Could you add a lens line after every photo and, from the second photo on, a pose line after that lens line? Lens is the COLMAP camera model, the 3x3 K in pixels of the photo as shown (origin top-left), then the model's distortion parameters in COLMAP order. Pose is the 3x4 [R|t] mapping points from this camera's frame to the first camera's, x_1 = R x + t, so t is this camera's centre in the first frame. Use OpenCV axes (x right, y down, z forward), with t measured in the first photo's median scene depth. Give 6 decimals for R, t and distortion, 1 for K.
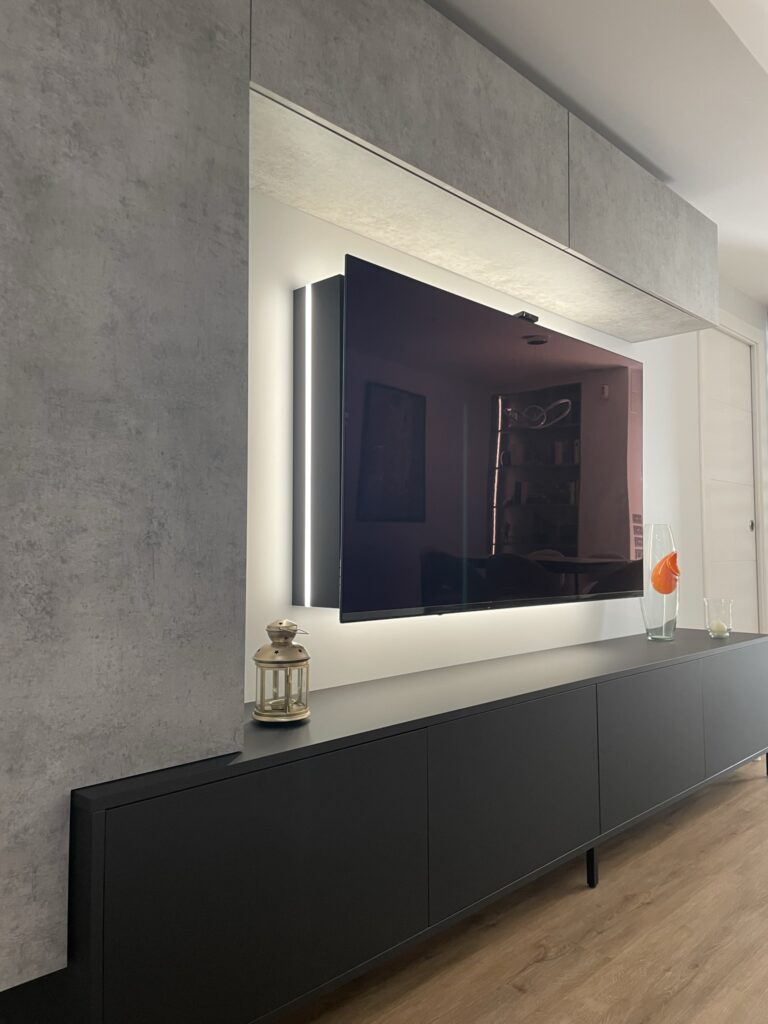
lens RADIAL K [[766.7, 0, 387.9], [0, 766.7, 504.1], [0, 0, 1]] dist [0.091597, -0.123636]
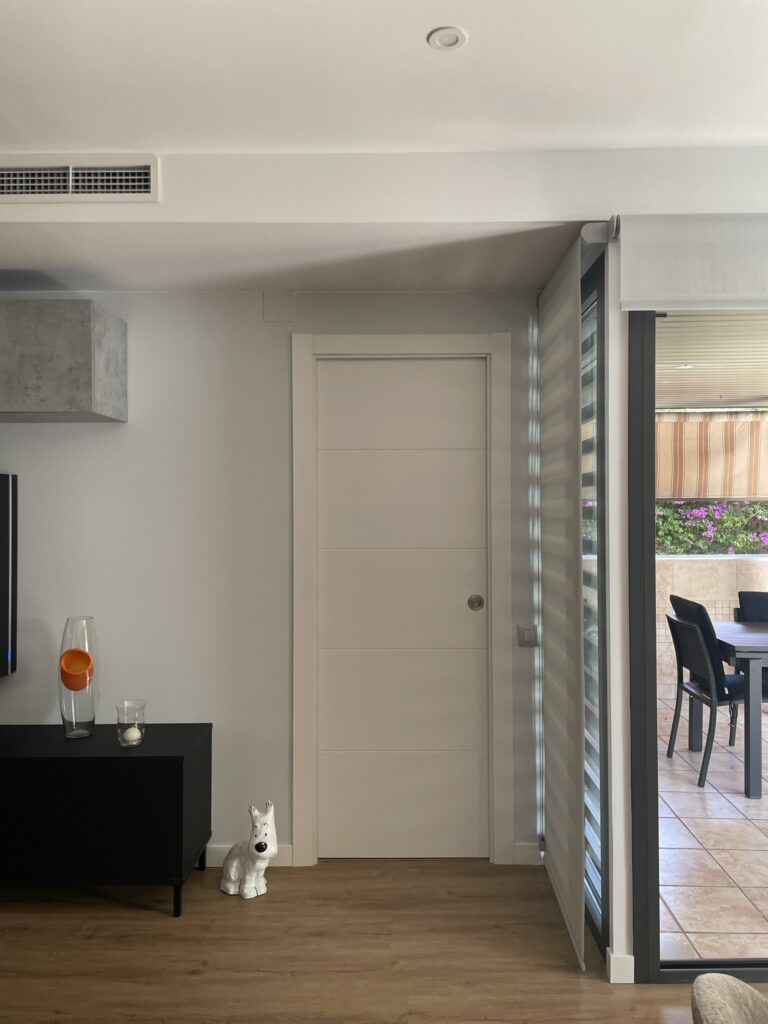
lens RADIAL K [[766.7, 0, 387.9], [0, 766.7, 504.1], [0, 0, 1]] dist [0.091597, -0.123636]
pose [[0.694663, -0.008772, -0.719282, 2.490507], [0.042842, 0.998655, 0.029196, -0.244737], [0.718059, -0.051097, 0.694104, 1.134485]]
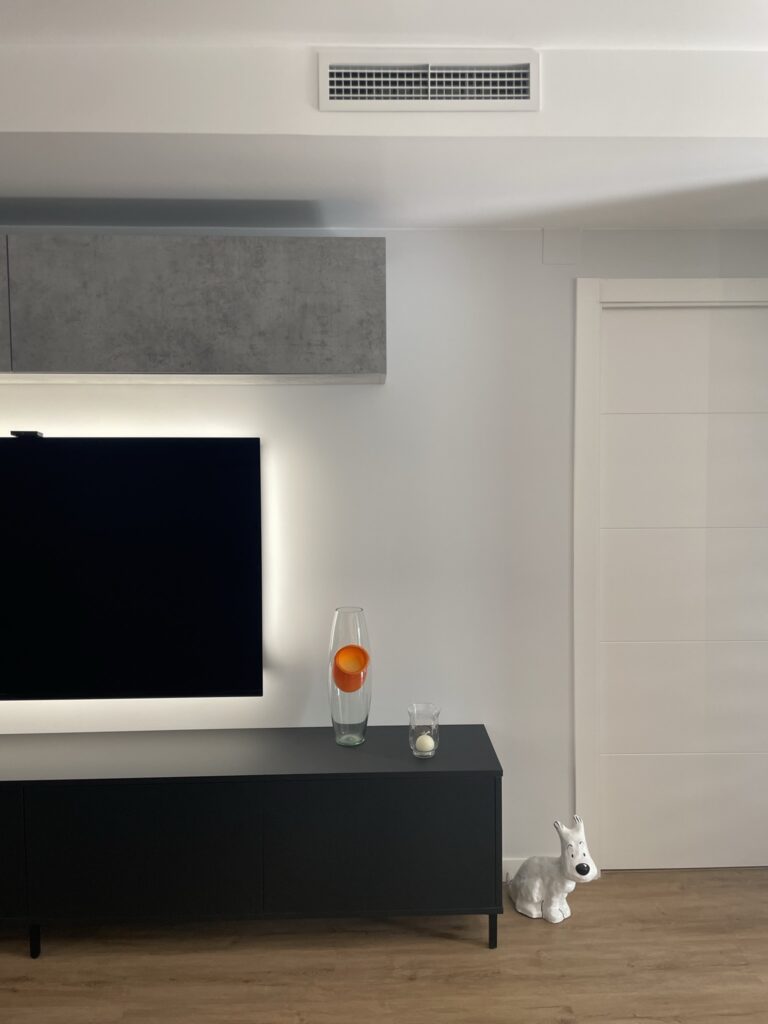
lens RADIAL K [[766.7, 0, 387.9], [0, 766.7, 504.1], [0, 0, 1]] dist [0.091597, -0.123636]
pose [[0.719975, 0.034698, -0.693132, 1.812821], [0.043224, 0.994568, 0.094685, -0.318622], [0.692653, -0.098131, 0.714565, 0.810011]]
